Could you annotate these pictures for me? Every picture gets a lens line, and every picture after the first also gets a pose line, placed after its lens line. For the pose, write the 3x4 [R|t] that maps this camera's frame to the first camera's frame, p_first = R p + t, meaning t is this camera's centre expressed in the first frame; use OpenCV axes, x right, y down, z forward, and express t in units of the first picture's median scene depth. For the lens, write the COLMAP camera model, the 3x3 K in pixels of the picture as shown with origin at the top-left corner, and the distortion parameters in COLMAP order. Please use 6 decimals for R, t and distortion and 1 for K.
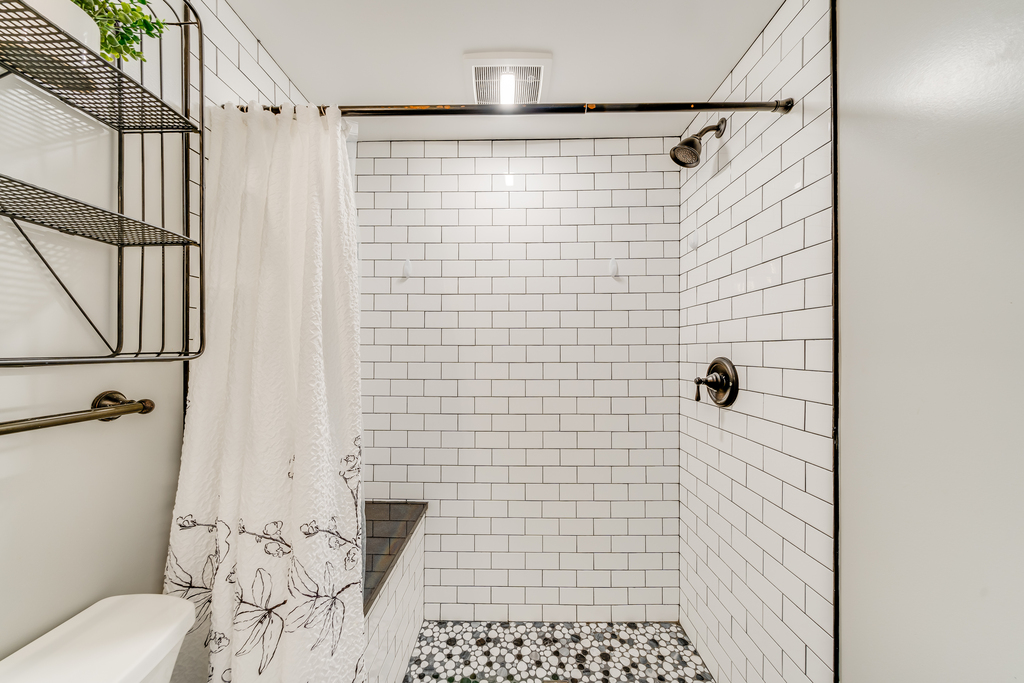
lens RADIAL K [[371.2, 0, 511.6], [0, 371.2, 350.5], [0, 0, 1]] dist [0.002526, -0.000343]
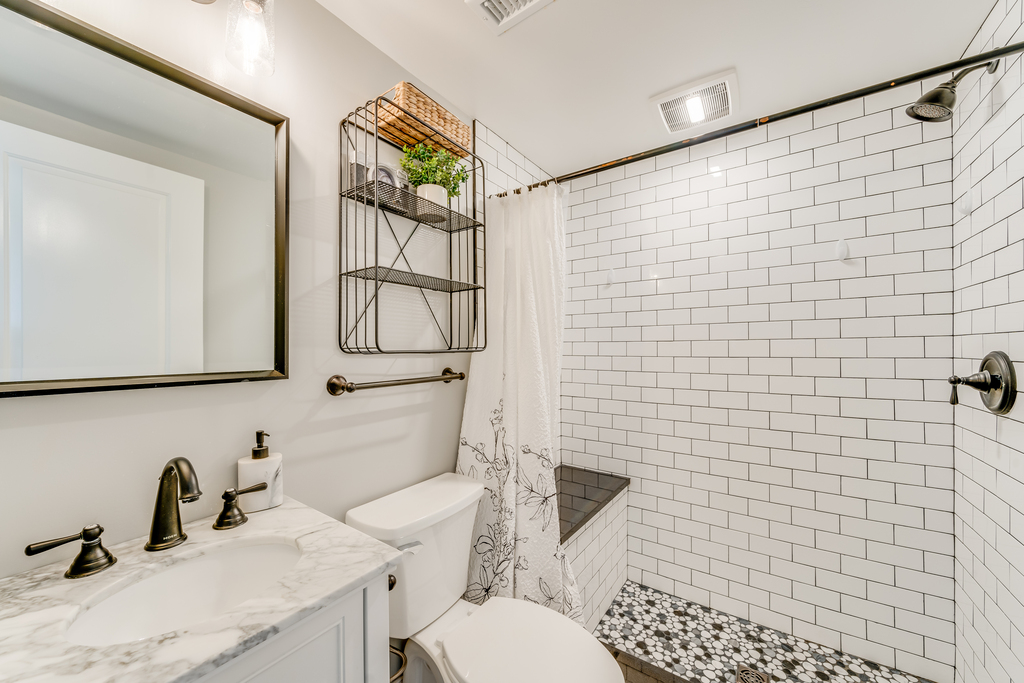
lens RADIAL K [[371.2, 0, 509.9], [0, 371.2, 345.8], [0, 0, 1]] dist [0.002526, -0.000343]
pose [[0.836911, -0.007805, -0.547283, 0.102636], [0.006585, 0.999970, -0.004192, 0.002140], [0.547299, -0.000096, 0.836937, -0.177578]]
